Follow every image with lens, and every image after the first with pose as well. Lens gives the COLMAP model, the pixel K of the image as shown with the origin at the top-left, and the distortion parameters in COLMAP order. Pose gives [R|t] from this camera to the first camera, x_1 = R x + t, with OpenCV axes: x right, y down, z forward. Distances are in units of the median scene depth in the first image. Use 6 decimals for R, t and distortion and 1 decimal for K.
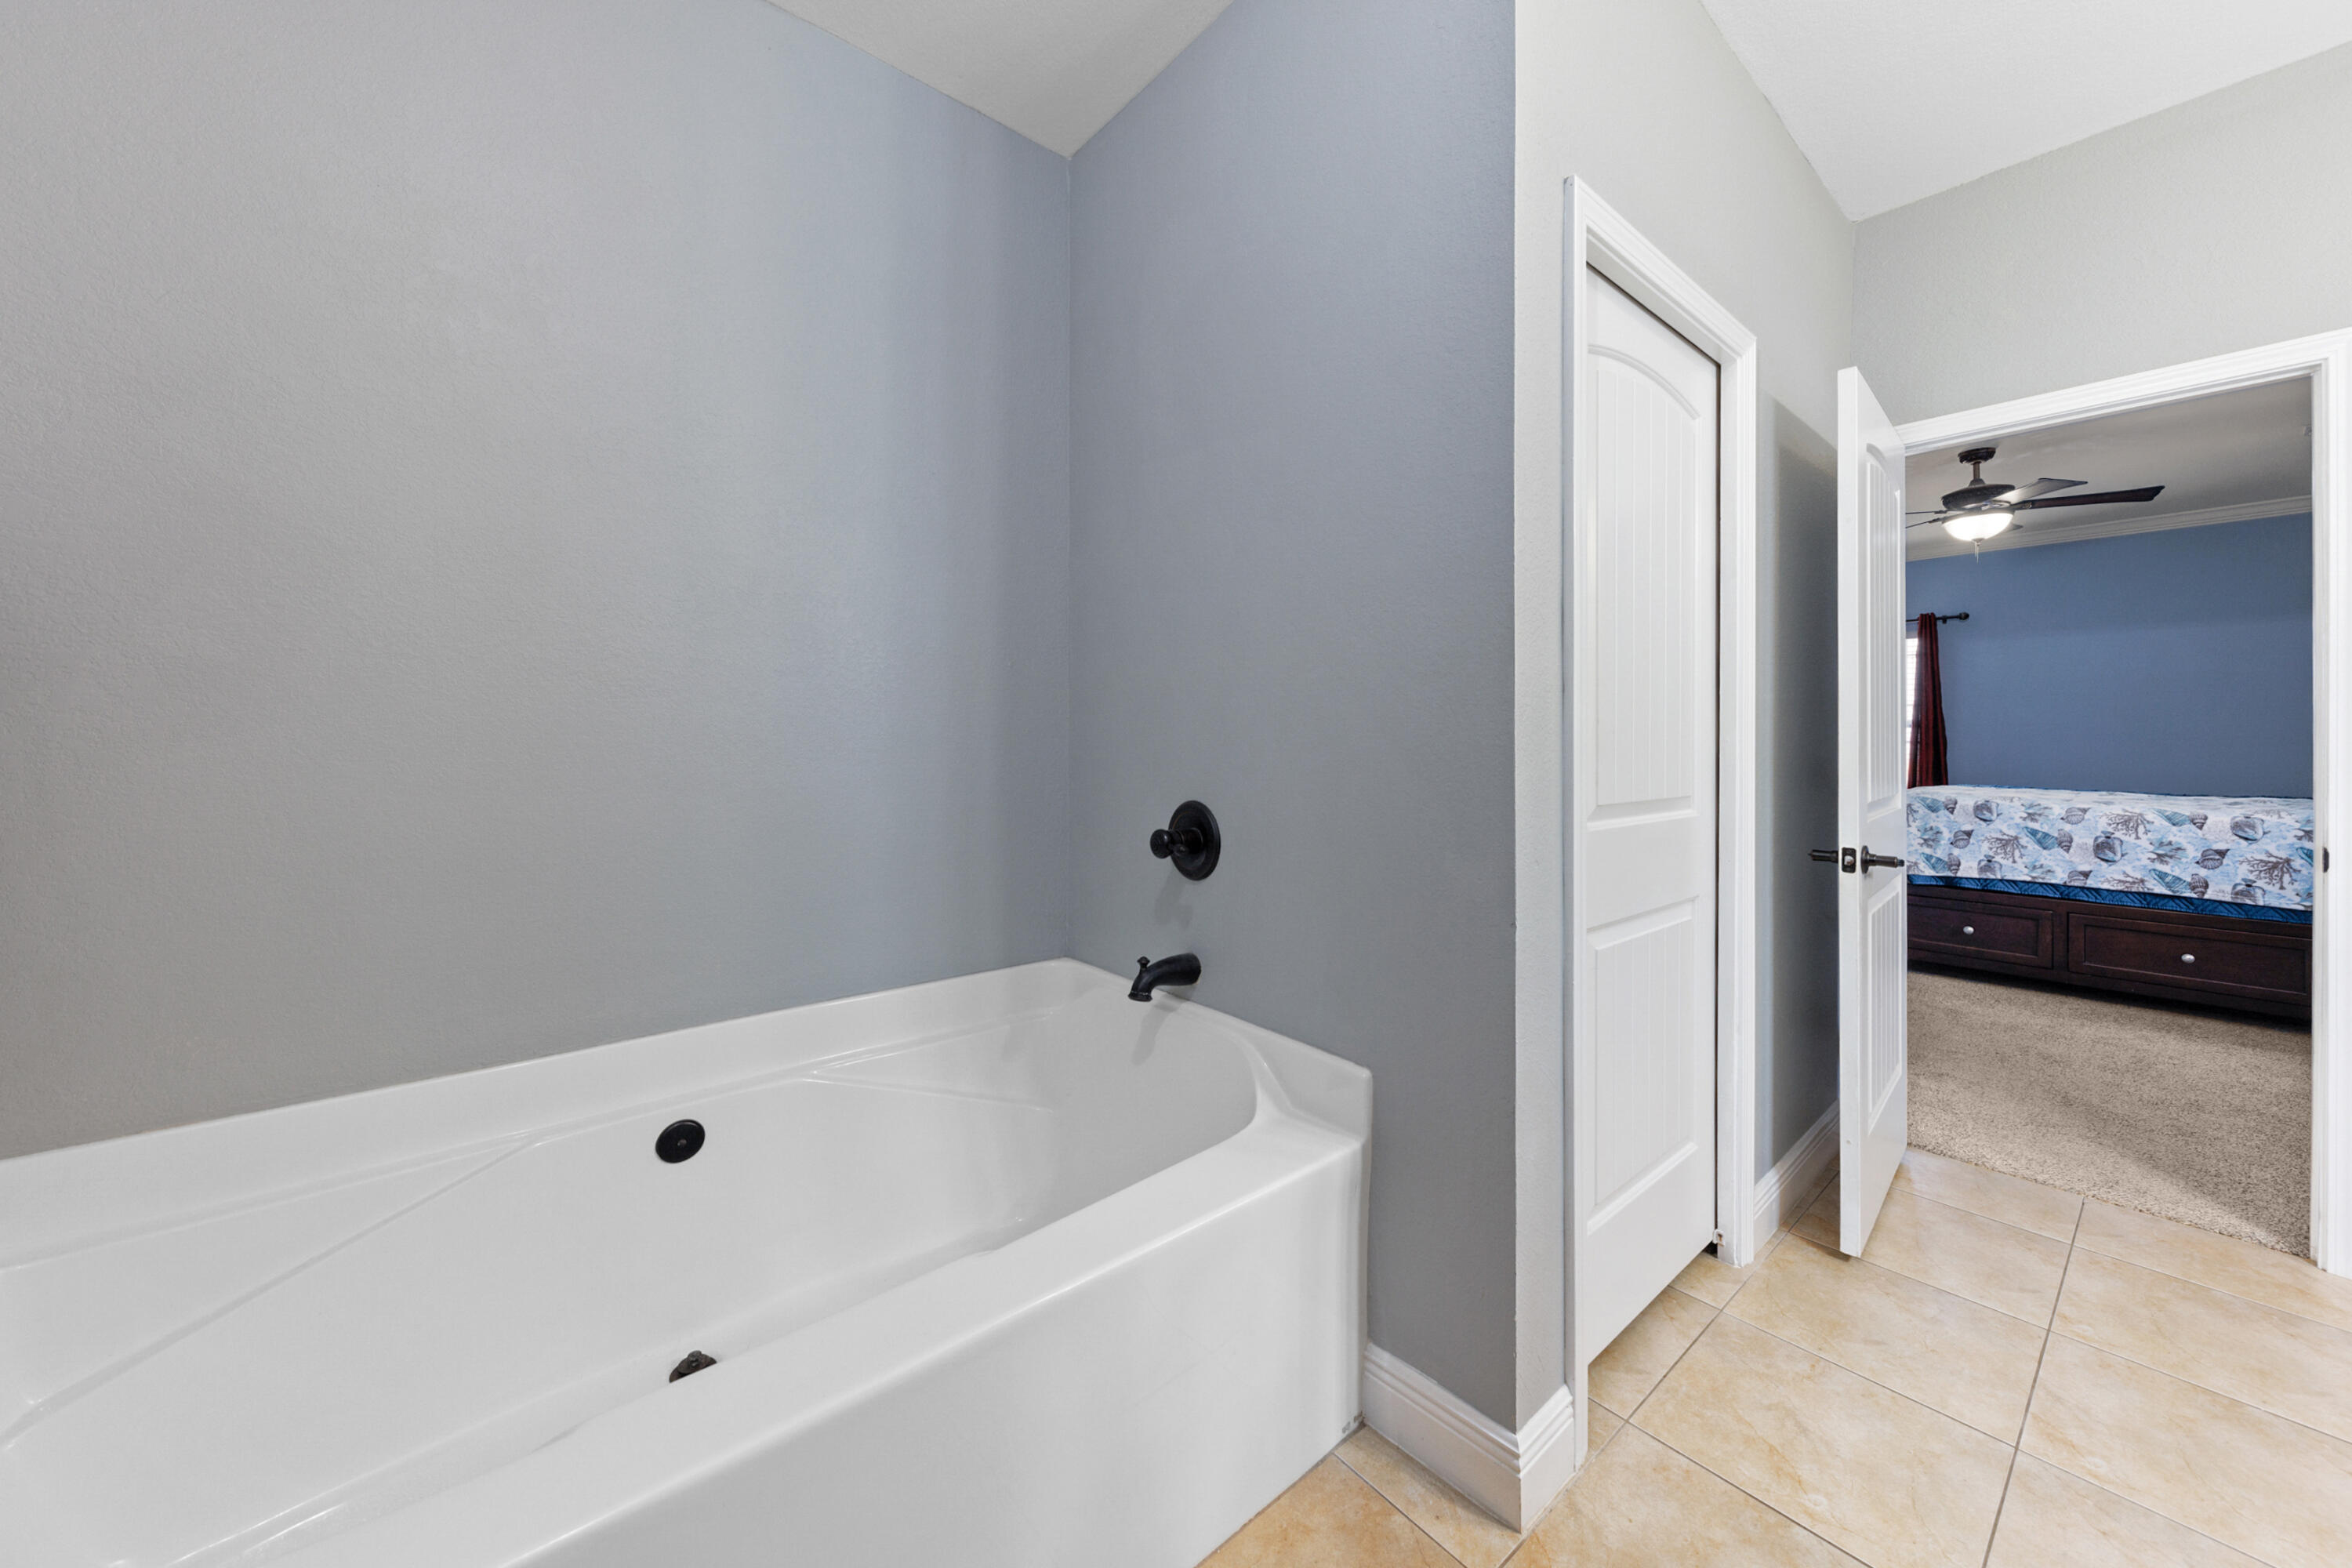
lens RADIAL K [[834.6, 0, 1195.6], [0, 834.6, 738.7], [0, 0, 1]] dist [-0.003431, -0.000580]
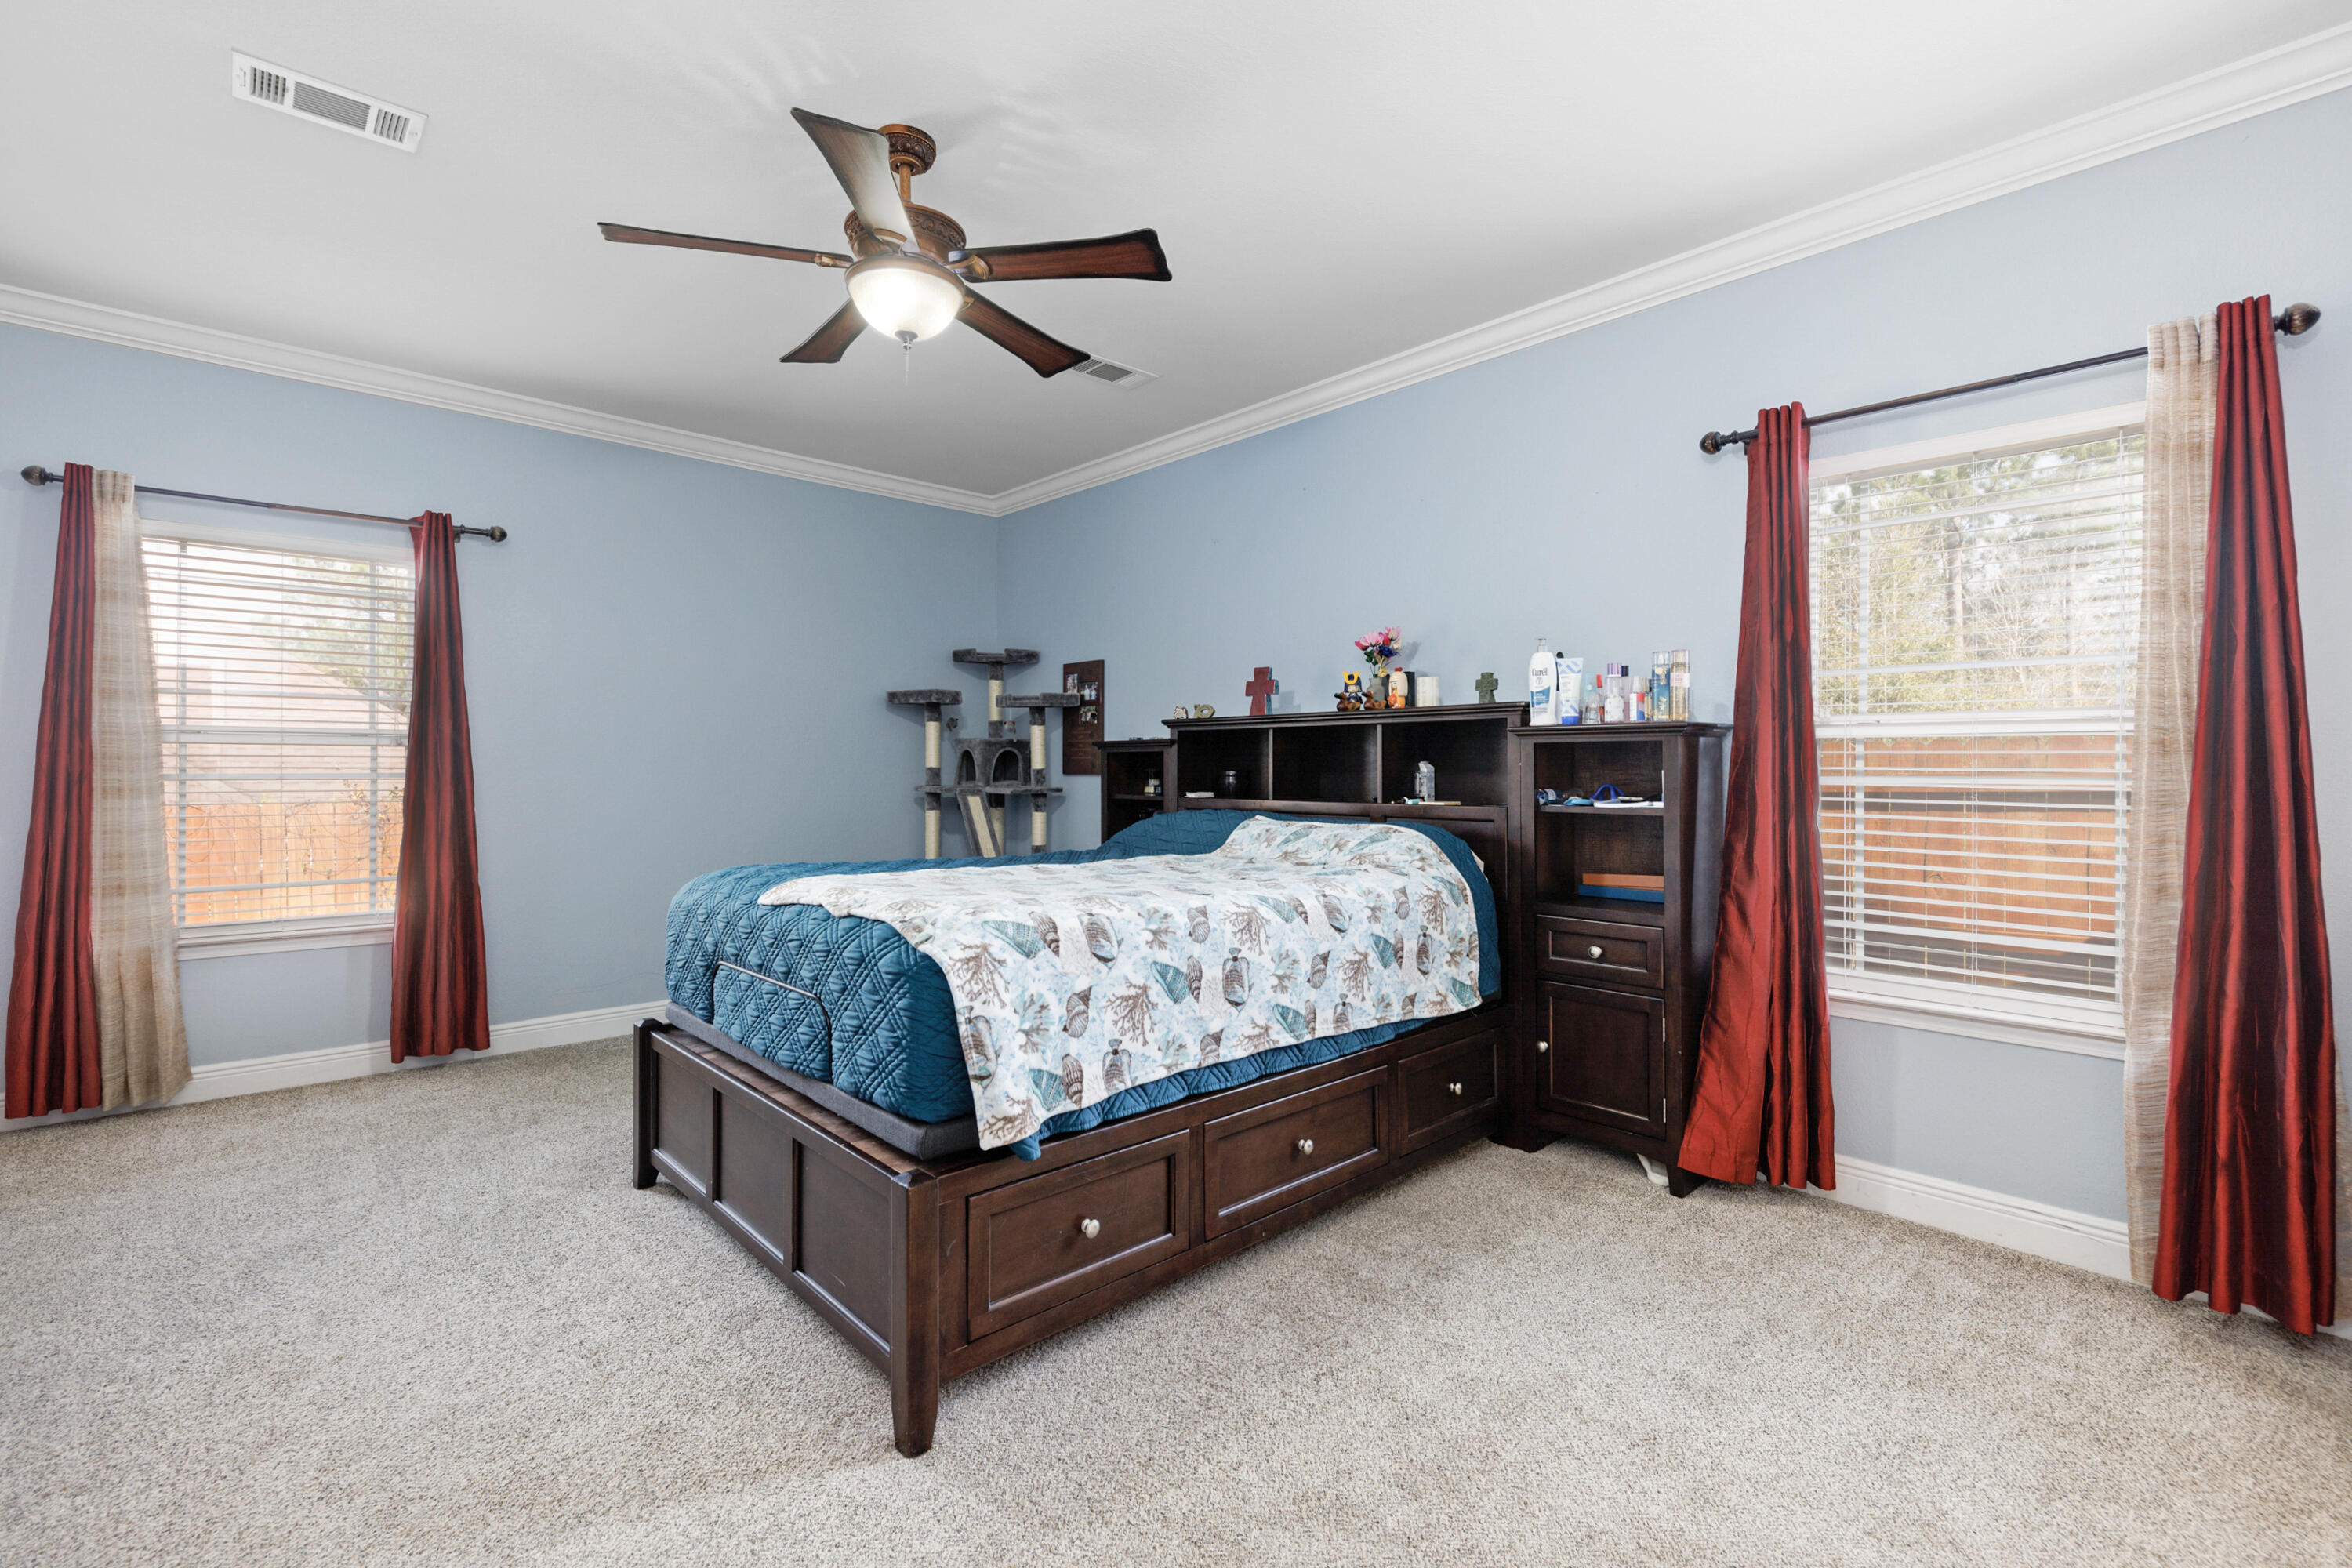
lens RADIAL K [[1067.2, 0, 1171.8], [0, 1067.2, 766.5], [0, 0, 1]] dist [-0.001906, -0.000896]
pose [[-0.041328, 0.003812, 0.999138, 0.444004], [-0.000917, 0.999992, -0.003854, -0.000497], [-0.999145, -0.001075, -0.041325, 1.116078]]
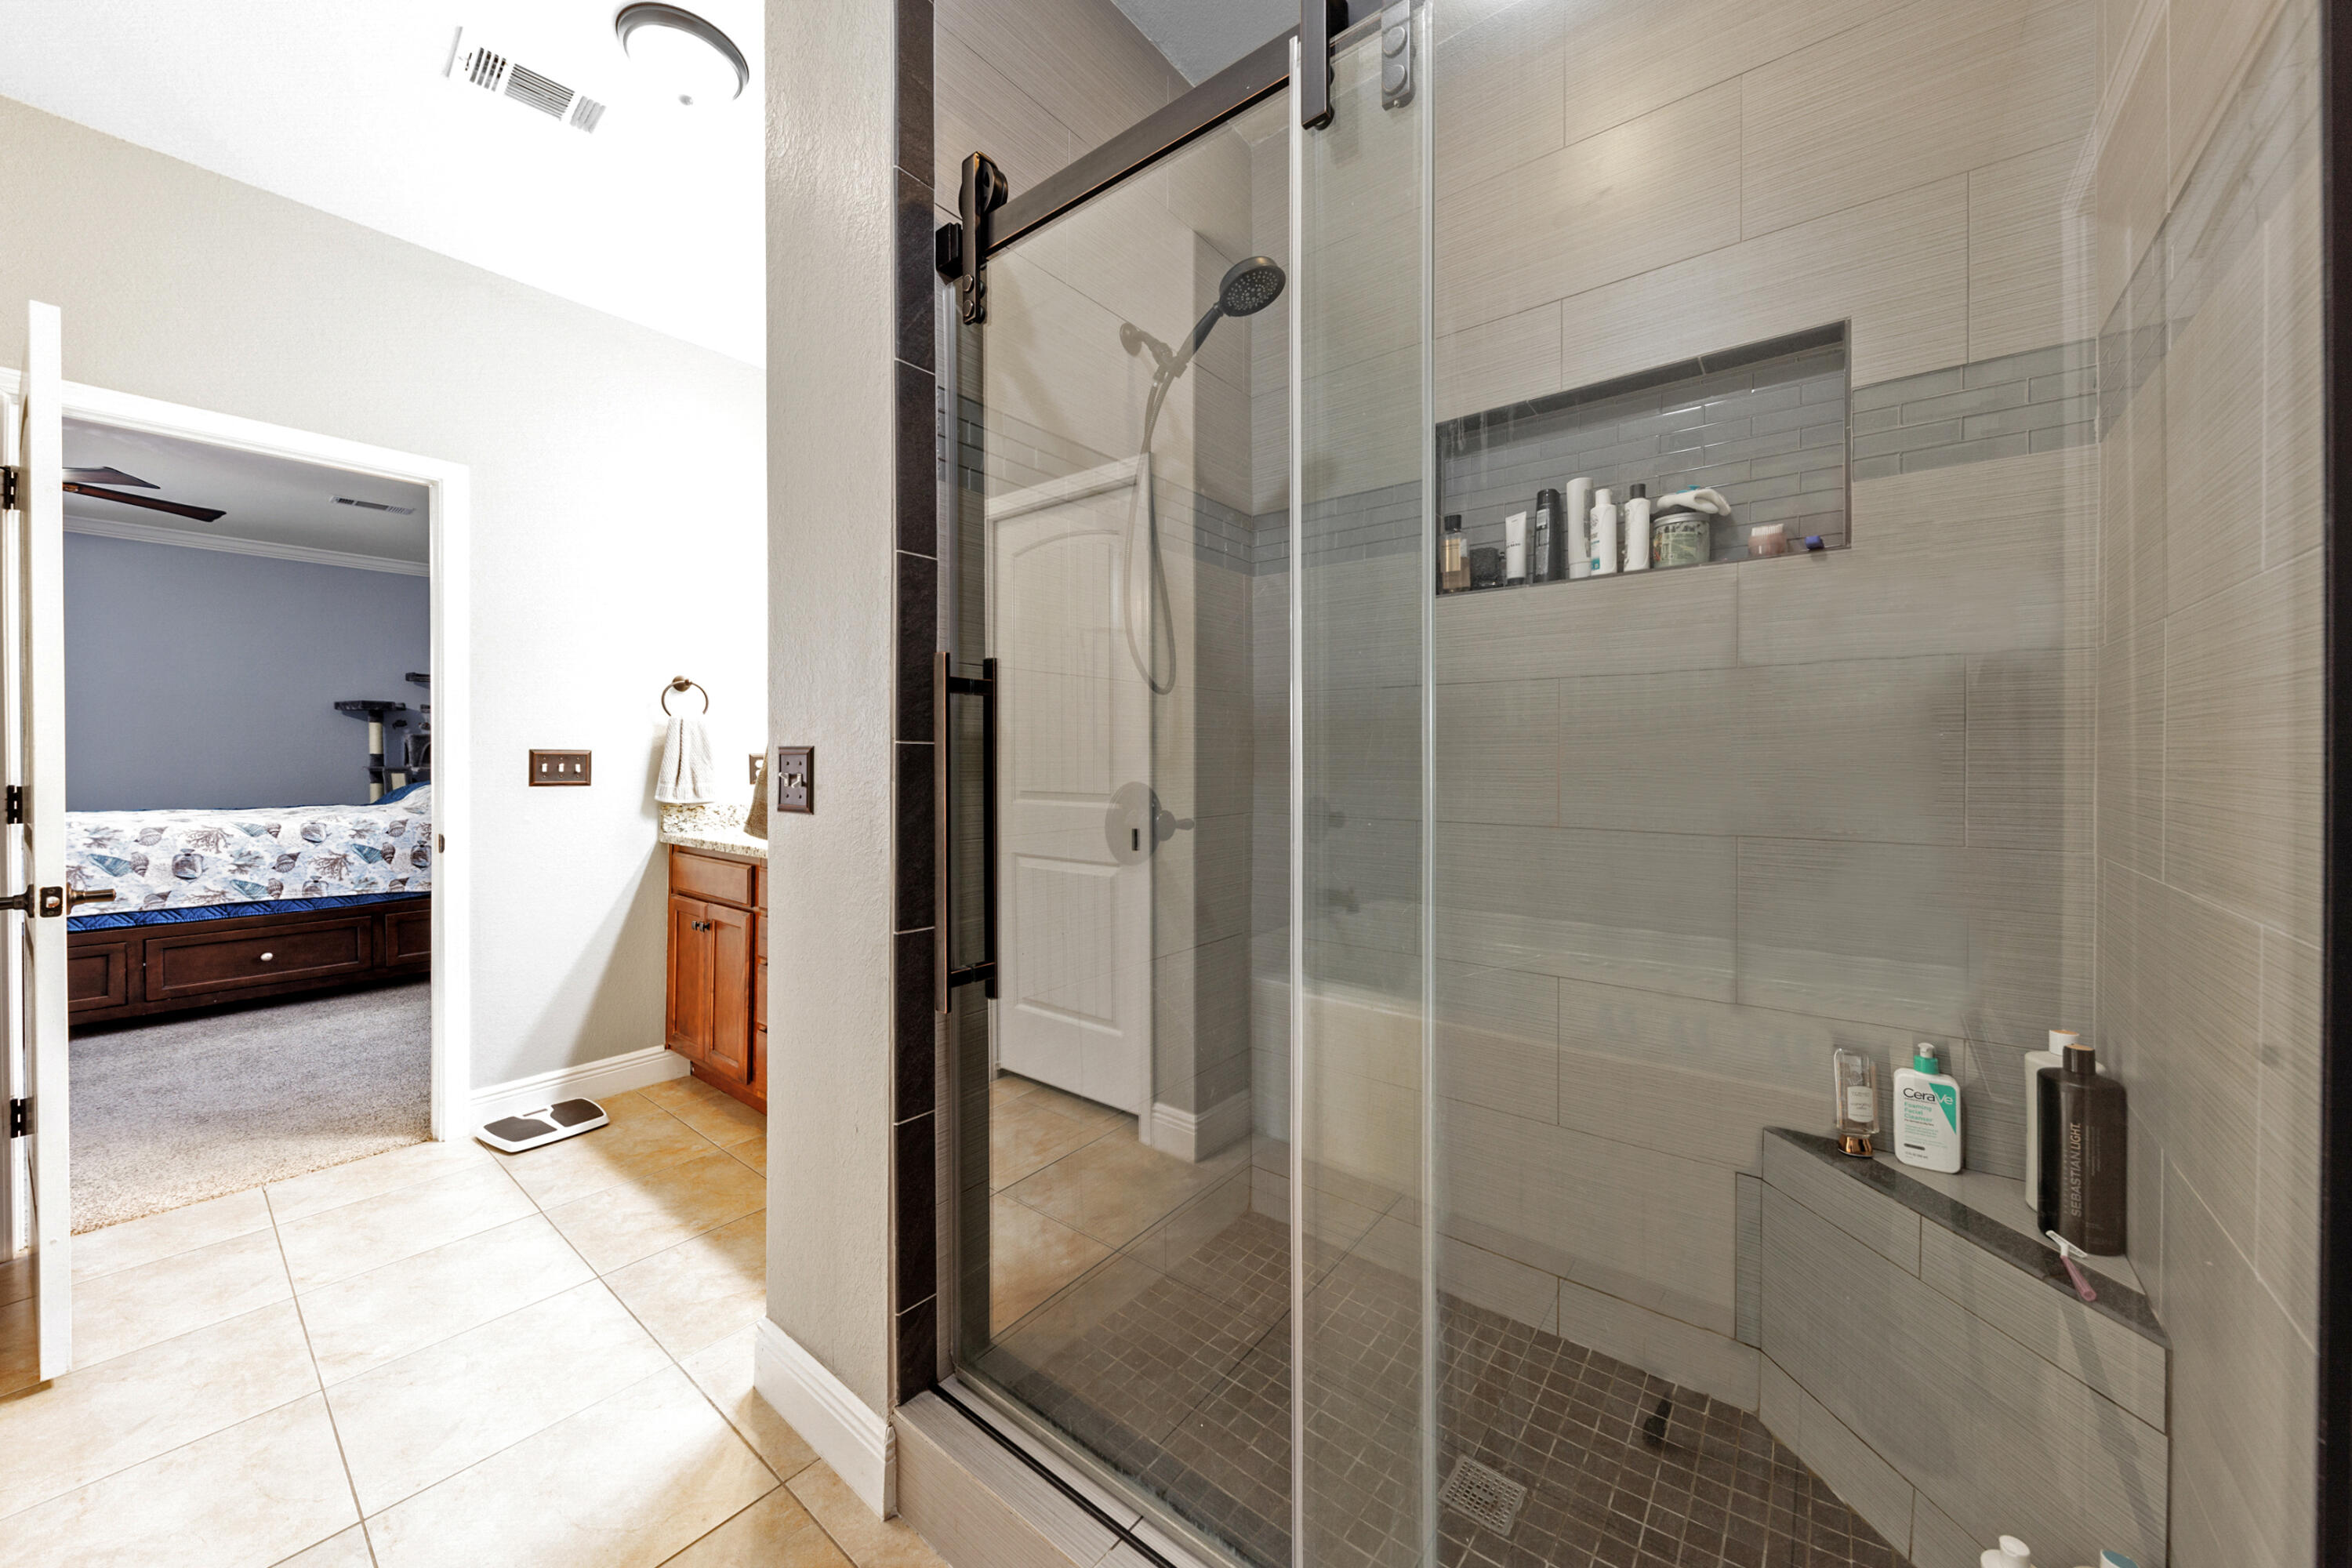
lens RADIAL K [[834.6, 0, 1188.6], [0, 834.6, 764.1], [0, 0, 1]] dist [-0.003431, -0.000580]
pose [[-0.195561, -0.008330, 0.980656, -0.108828], [-0.001972, 0.999965, 0.008100, 0.000139], [-0.980689, -0.000350, -0.195571, 0.023651]]
